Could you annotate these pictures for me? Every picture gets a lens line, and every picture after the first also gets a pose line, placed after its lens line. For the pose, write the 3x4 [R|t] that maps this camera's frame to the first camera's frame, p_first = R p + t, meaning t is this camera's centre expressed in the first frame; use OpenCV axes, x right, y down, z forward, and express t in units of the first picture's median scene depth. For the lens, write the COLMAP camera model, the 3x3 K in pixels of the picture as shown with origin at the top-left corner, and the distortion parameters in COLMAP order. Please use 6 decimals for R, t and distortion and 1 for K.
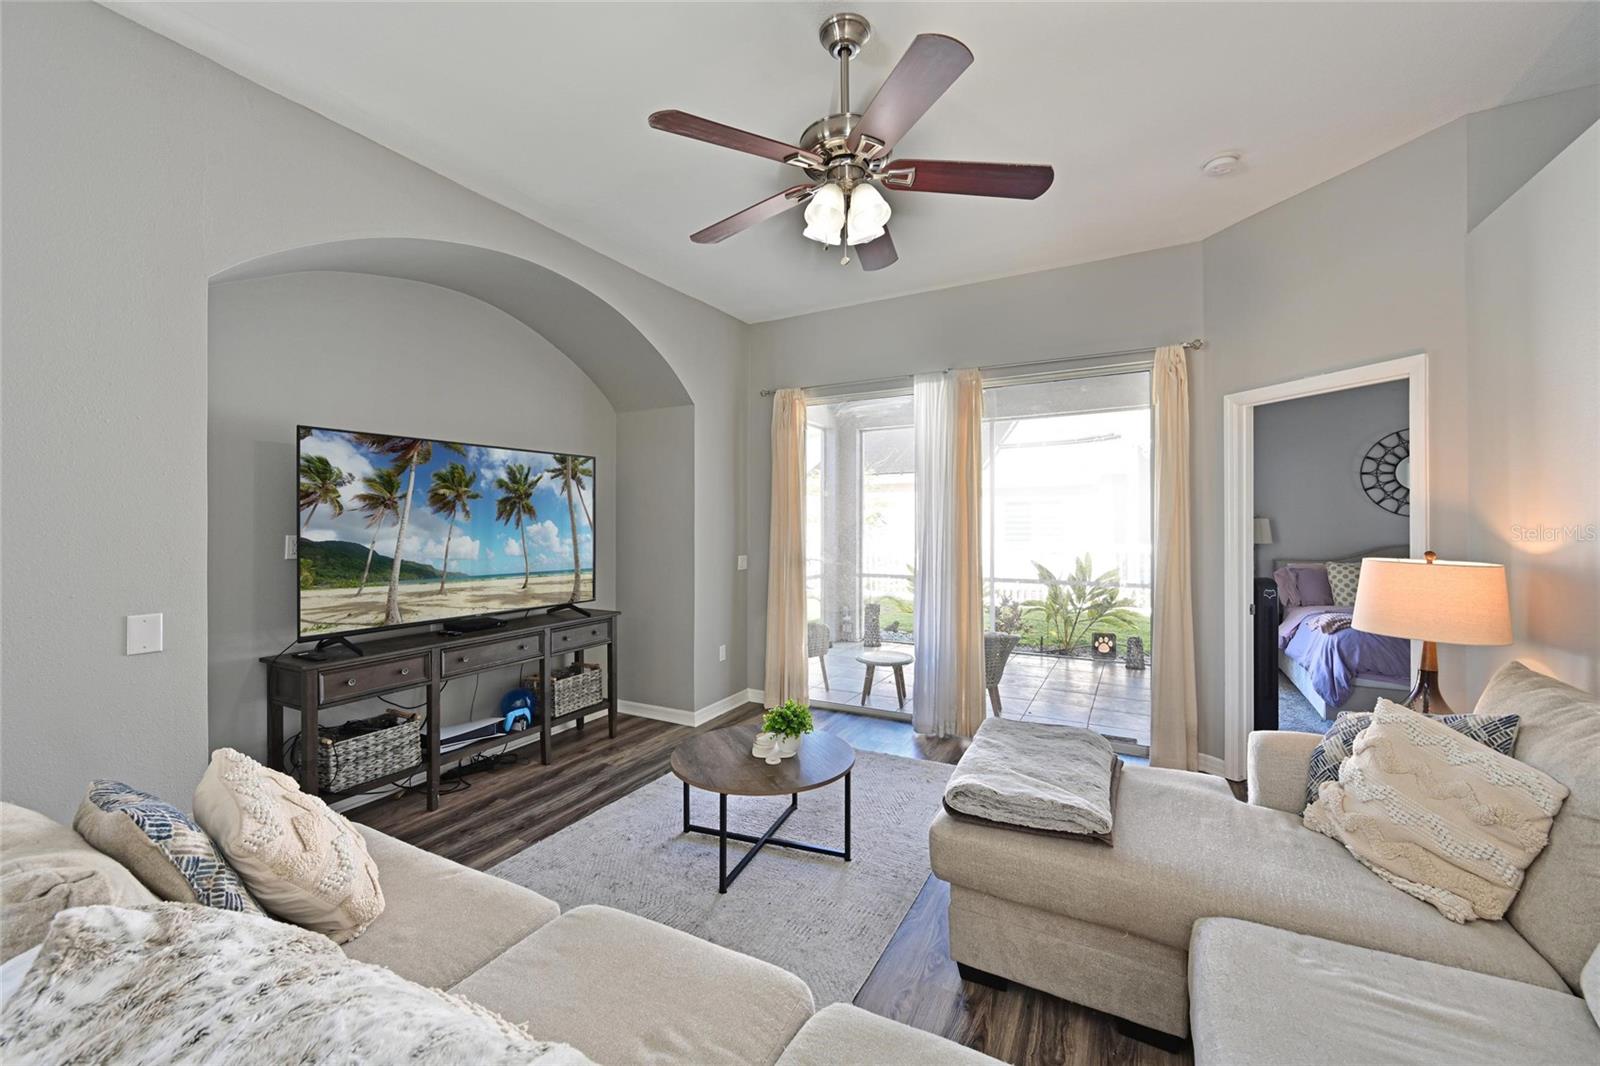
lens RADIAL K [[627.5, 0, 799.7], [0, 627.5, 517.7], [0, 0, 1]] dist [0.000466, 0.000078]
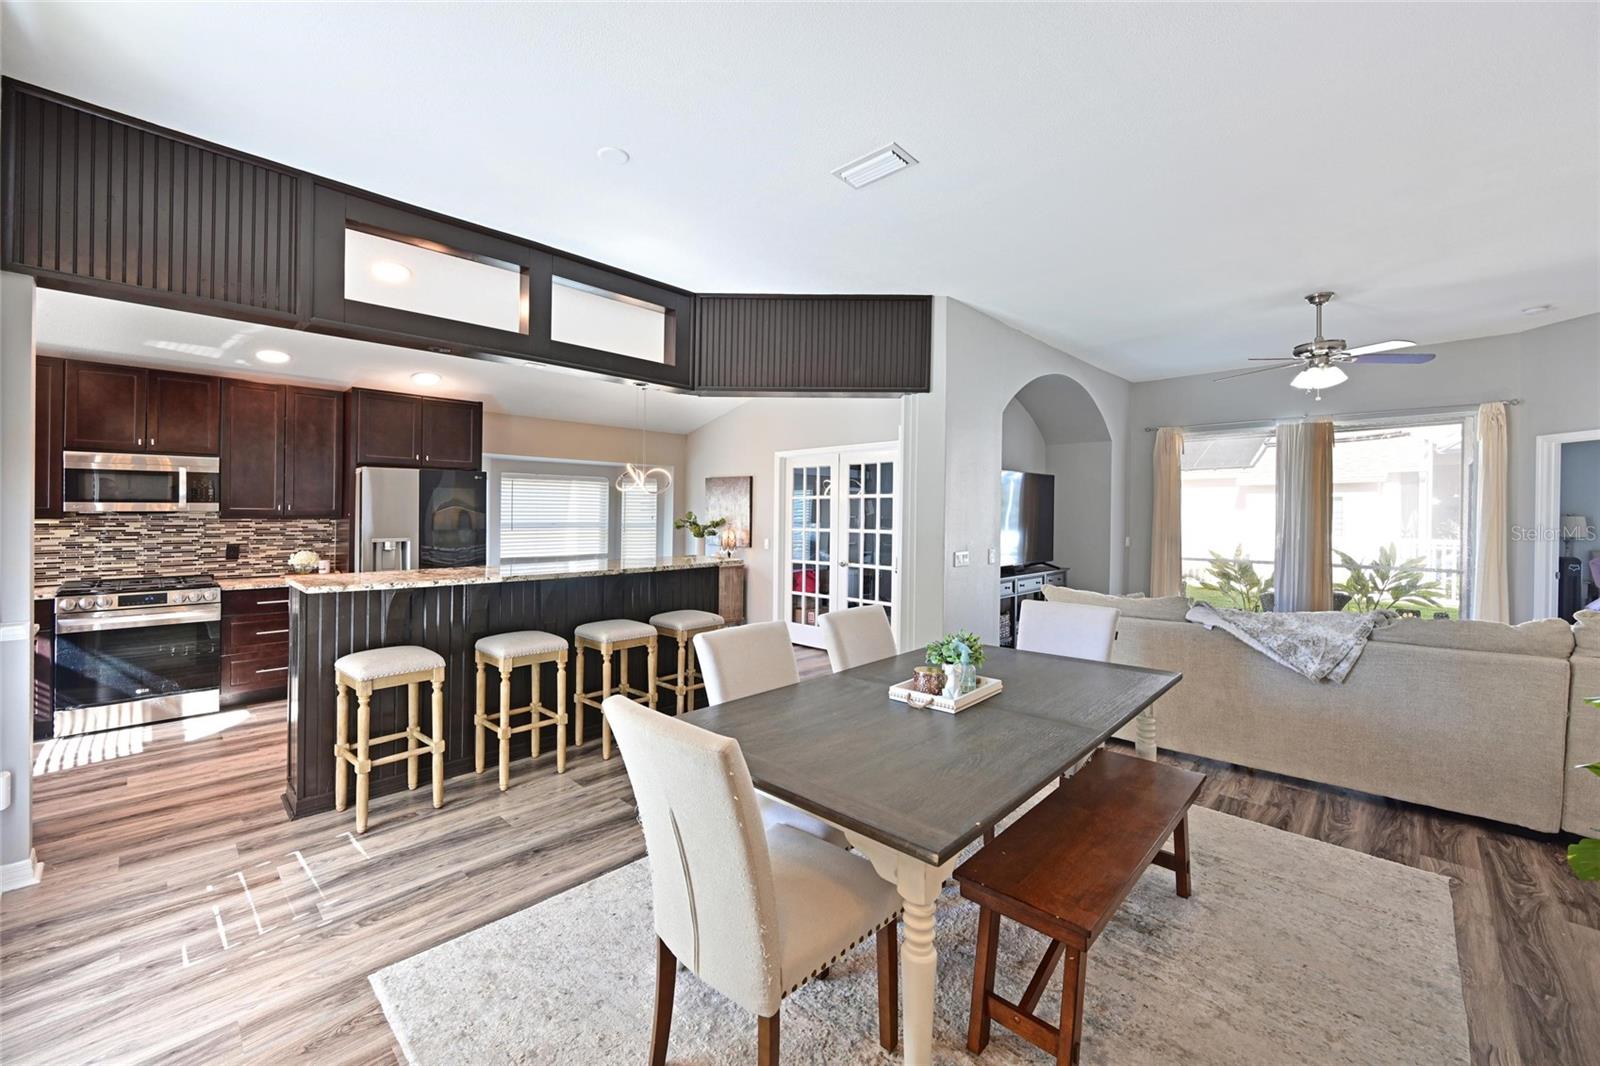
lens RADIAL K [[632.5, 0, 792.7], [0, 632.5, 512.2], [0, 0, 1]] dist [-0.000757, 0.000213]
pose [[0.962306, 0.010476, -0.271766, -0.535421], [-0.009059, 0.999938, 0.006468, -0.001137], [0.271817, -0.003762, 0.962342, -0.806383]]
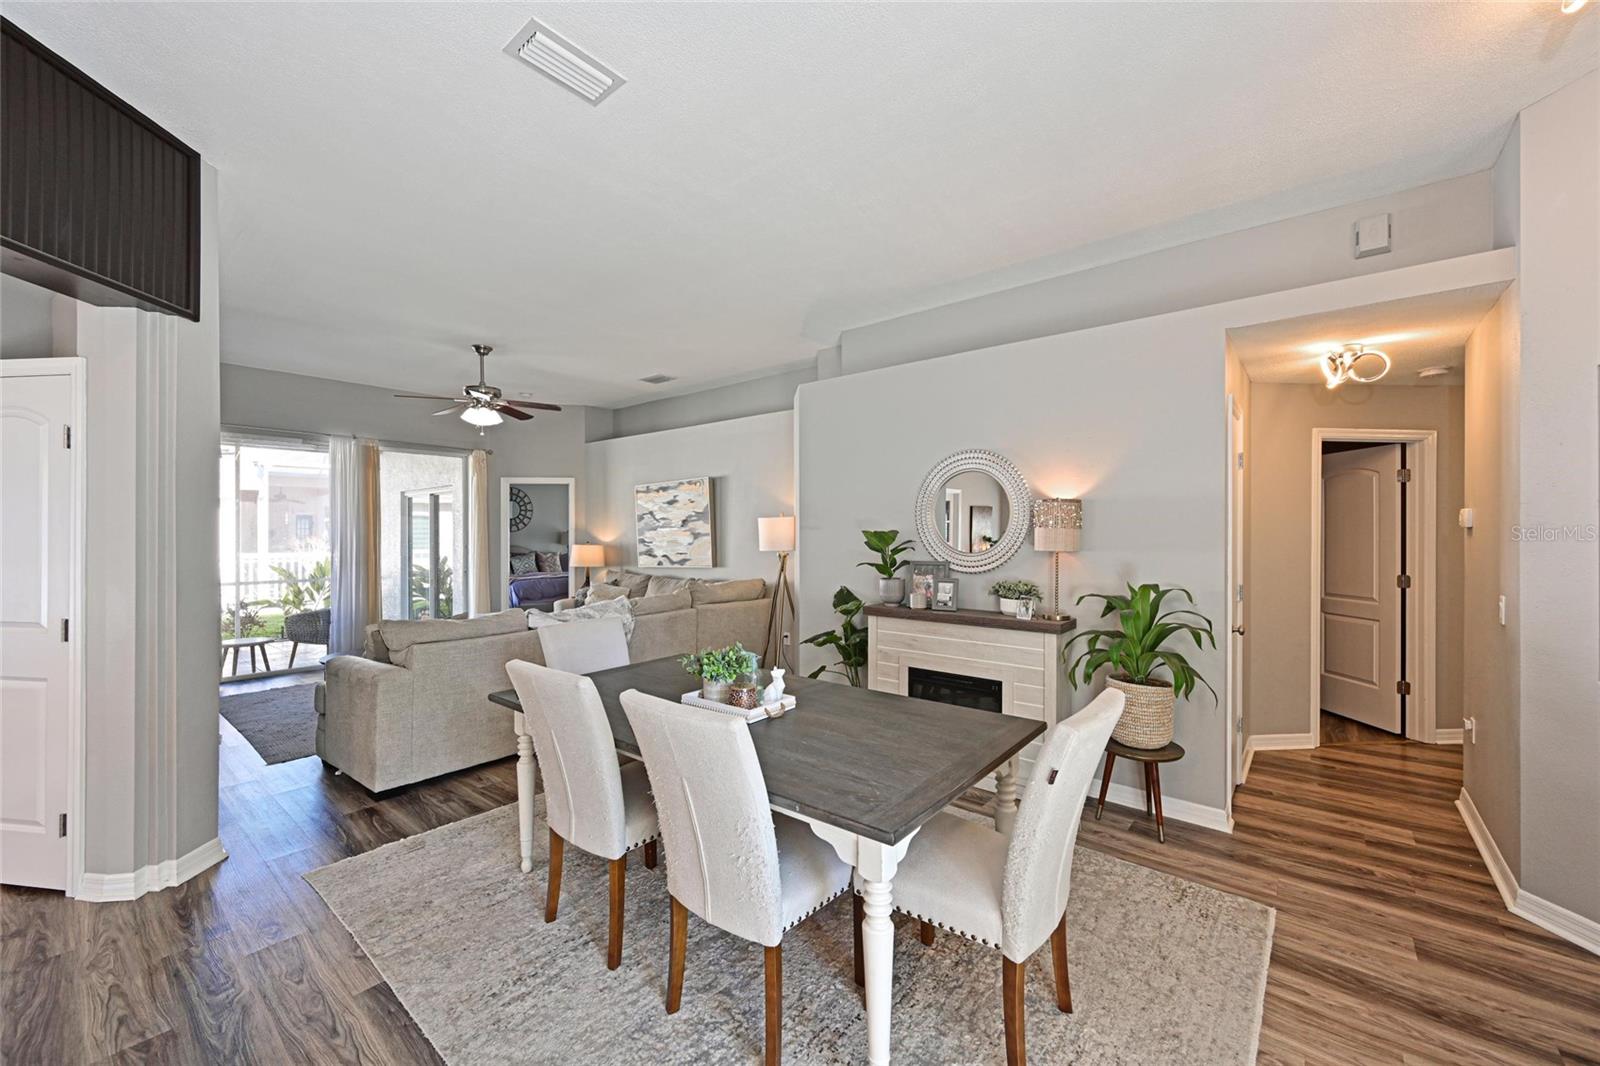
lens RADIAL K [[629.2, 0, 795.6], [0, 629.2, 532.3], [0, 0, 1]] dist [0.000898, -0.000035]
pose [[0.196085, 0.007403, 0.980559, -1.098238], [-0.008713, 0.999945, -0.005806, 0.005911], [-0.980548, -0.007406, 0.196138, -0.398266]]
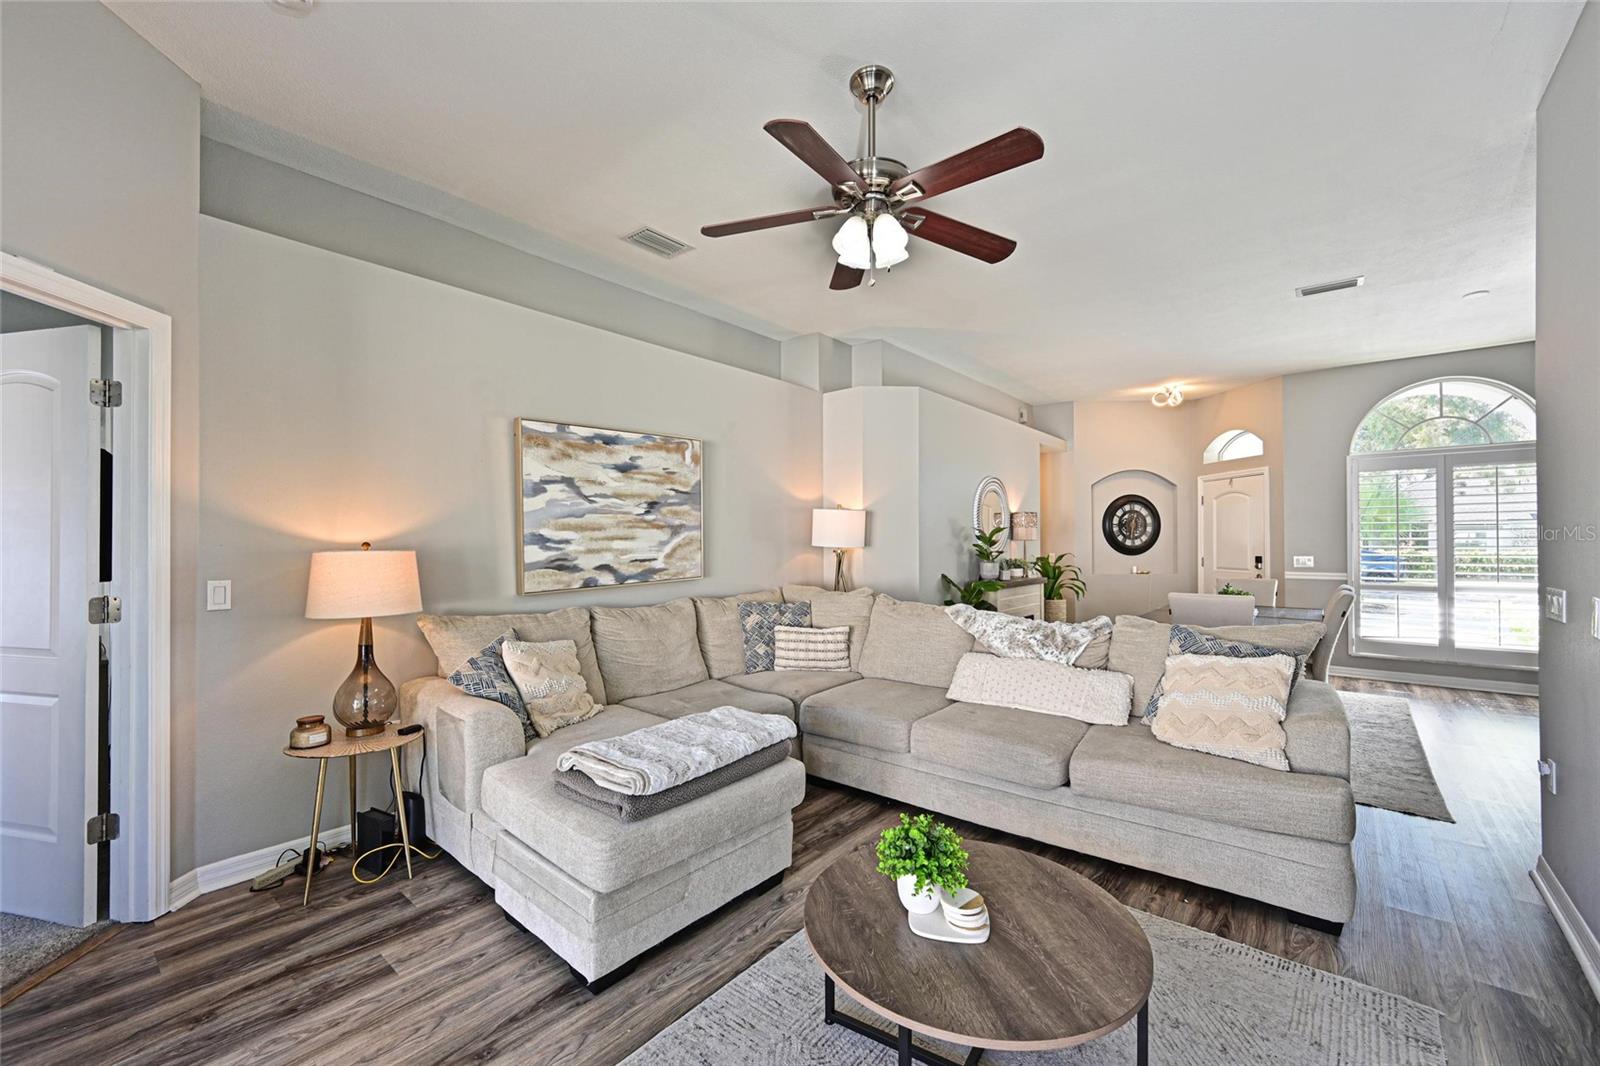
lens RADIAL K [[649.5, 0, 804.6], [0, 649.5, 538.0], [0, 0, 1]] dist [0.000921, 0.000007]
pose [[-0.981685, 0.008700, 0.190311, -0.012762], [0.006143, 0.999883, -0.014018, 0.034878], [-0.190410, -0.012592, -0.981624, 1.055548]]
